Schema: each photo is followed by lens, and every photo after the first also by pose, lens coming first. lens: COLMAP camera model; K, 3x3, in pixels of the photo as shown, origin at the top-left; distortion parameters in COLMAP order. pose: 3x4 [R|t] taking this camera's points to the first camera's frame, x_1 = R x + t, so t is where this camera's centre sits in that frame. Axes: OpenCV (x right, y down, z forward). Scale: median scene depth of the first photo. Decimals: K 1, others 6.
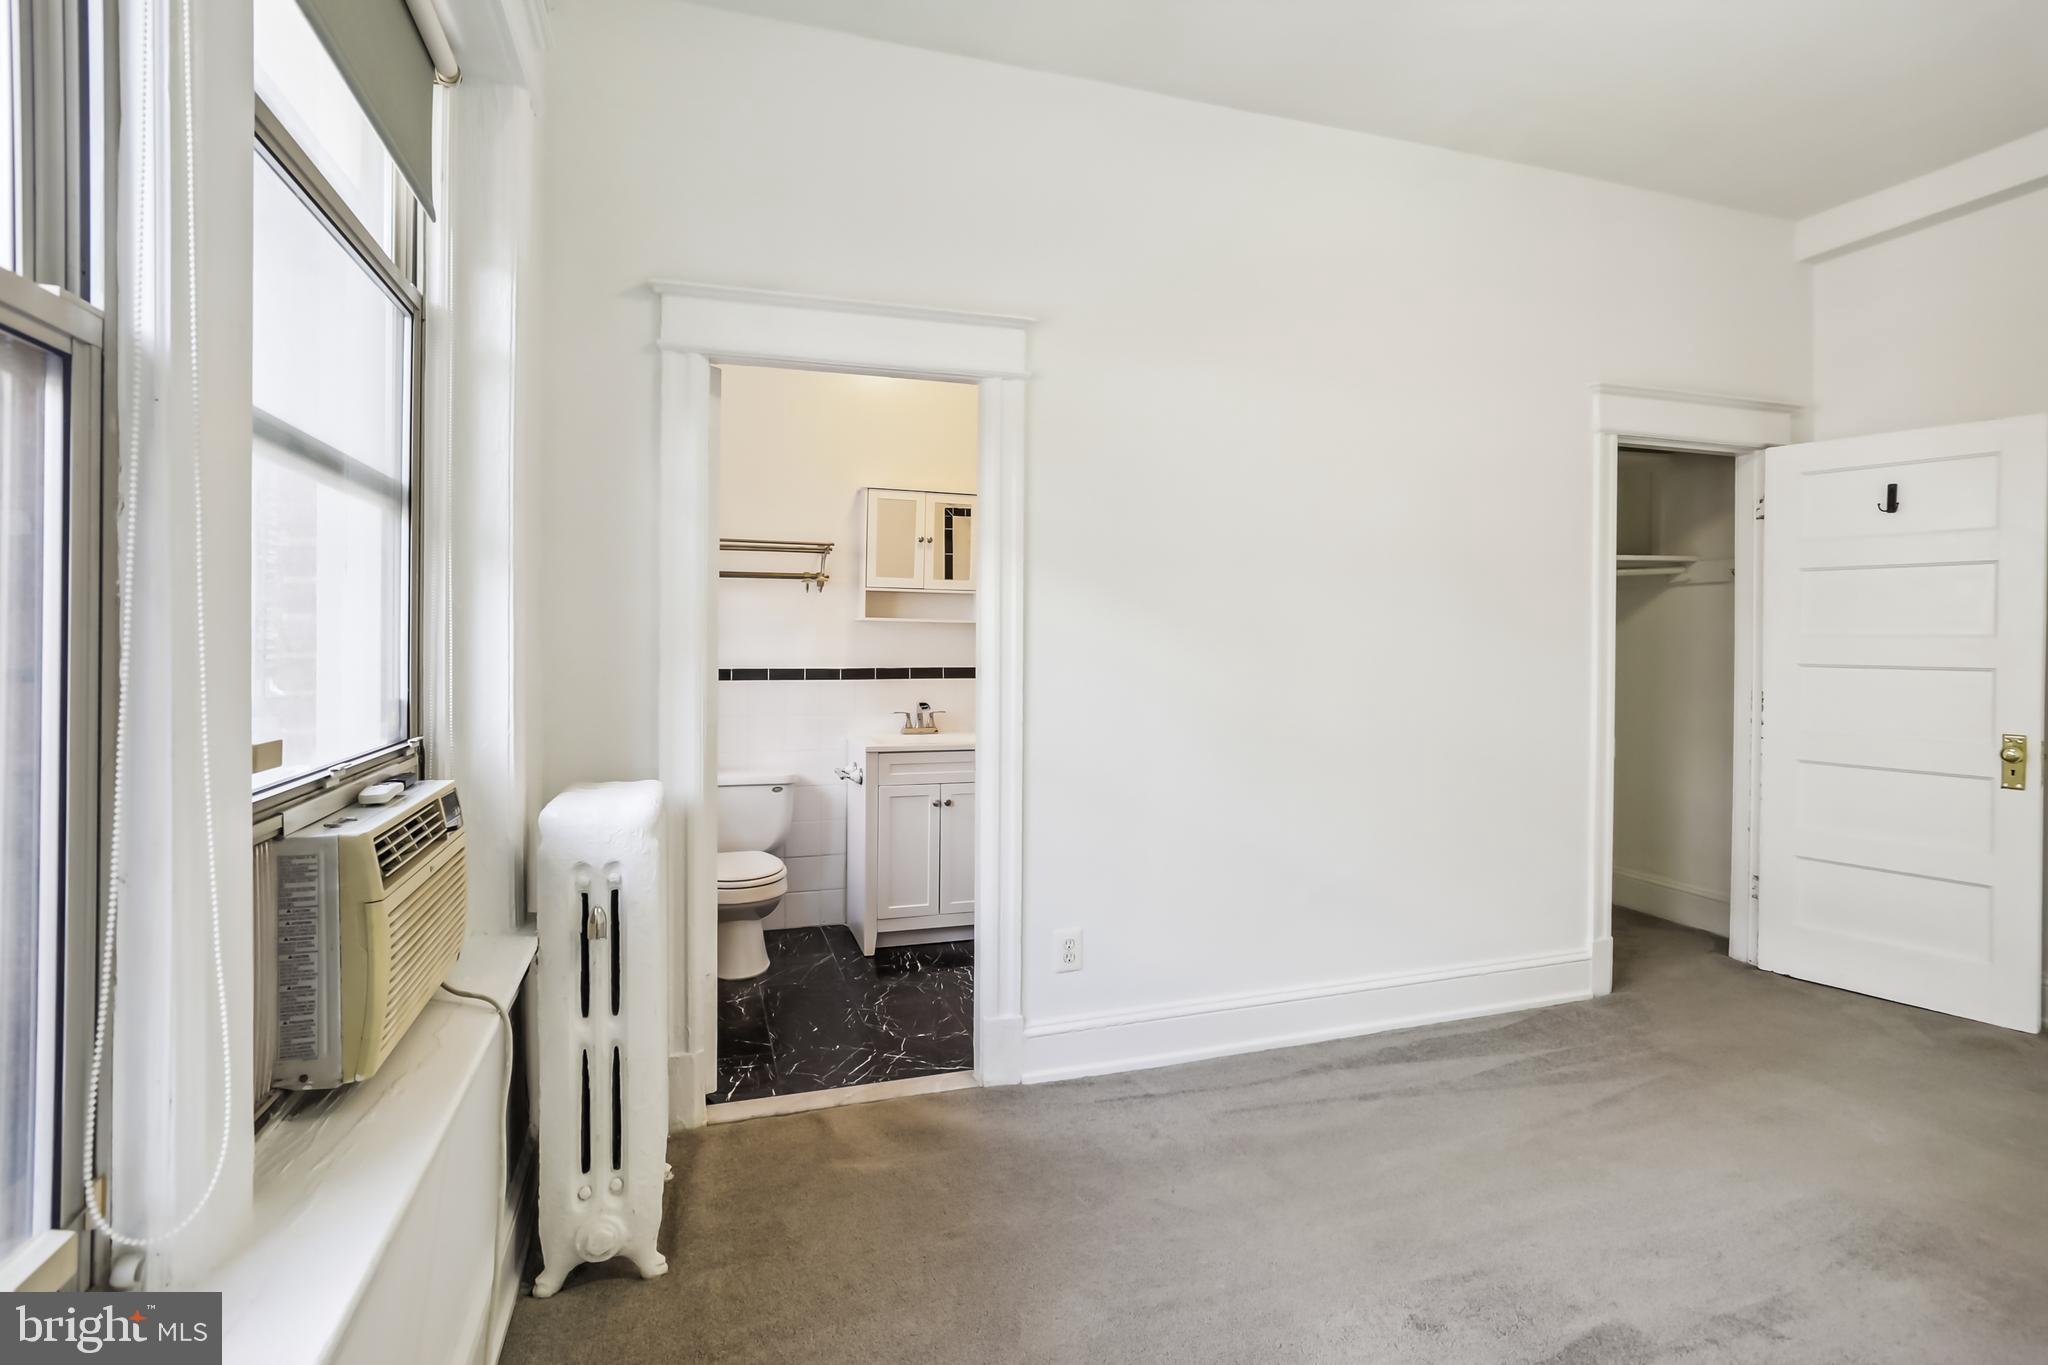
lens RADIAL K [[1020.8, 0, 1023.6], [0, 1020.8, 668.0], [0, 0, 1]] dist [-0.024178, 0.019177]
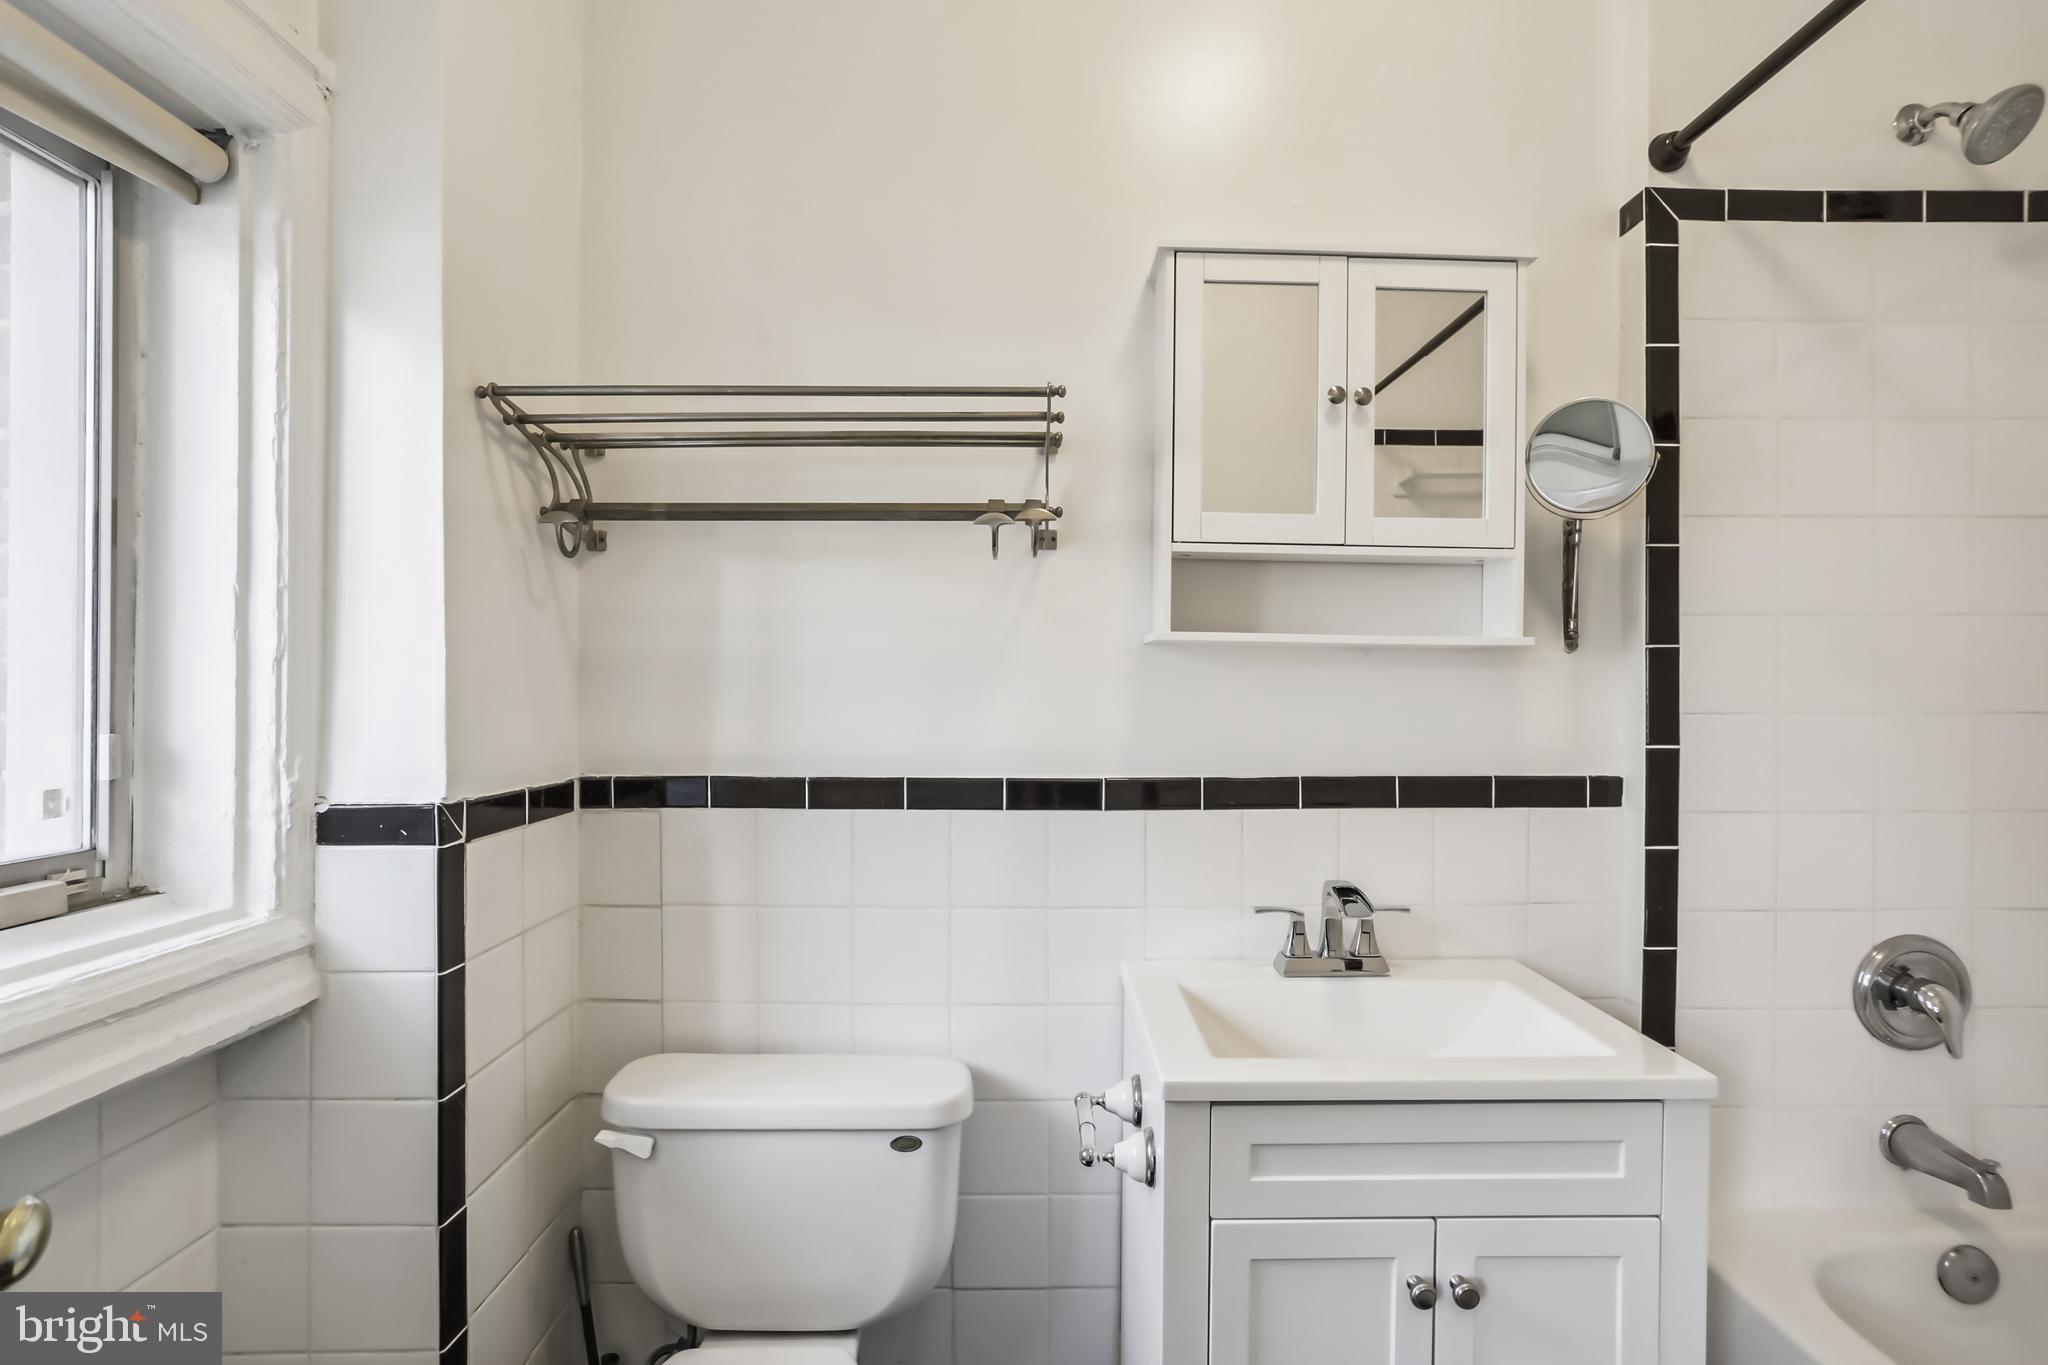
lens RADIAL K [[1020.8, 0, 1031.9], [0, 1020.8, 695.0], [0, 0, 1]] dist [-0.024178, 0.019177]
pose [[0.951789, -0.003275, -0.306736, -0.094112], [-0.000869, 0.999910, -0.013372, -0.023638], [0.306752, 0.012994, 0.951701, 0.658295]]
